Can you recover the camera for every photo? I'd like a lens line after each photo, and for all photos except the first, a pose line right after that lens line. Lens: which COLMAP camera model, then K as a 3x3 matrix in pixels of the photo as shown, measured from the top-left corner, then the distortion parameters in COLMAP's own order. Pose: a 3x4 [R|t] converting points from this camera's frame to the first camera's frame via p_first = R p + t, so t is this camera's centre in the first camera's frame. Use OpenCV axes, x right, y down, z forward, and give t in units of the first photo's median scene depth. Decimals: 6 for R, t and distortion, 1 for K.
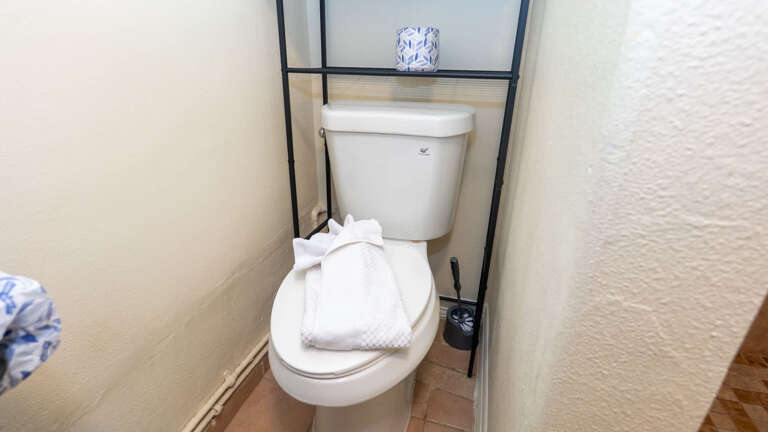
lens RADIAL K [[360.0, 0, 382.8], [0, 360.0, 209.2], [0, 0, 1]] dist [-0.001922, -0.000899]
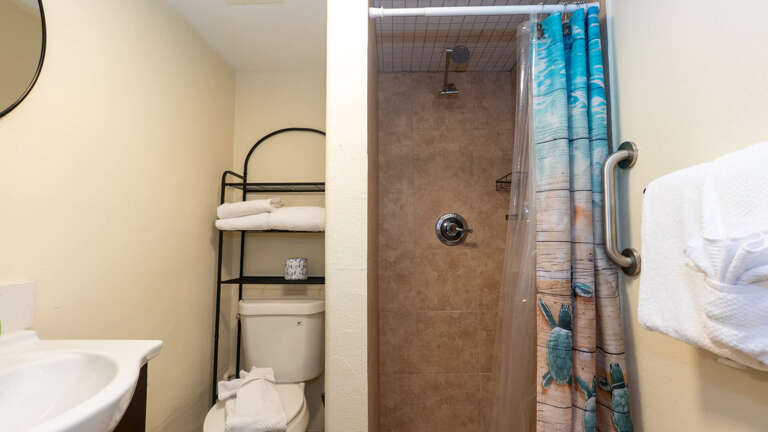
lens RADIAL K [[360.0, 0, 386.5], [0, 360.0, 213.9], [0, 0, 1]] dist [-0.001922, -0.000899]
pose [[0.964376, 0.005362, 0.264480, 0.055145], [0.115521, 0.890887, -0.439289, 0.191176], [-0.237977, 0.454193, 0.858531, -0.888440]]
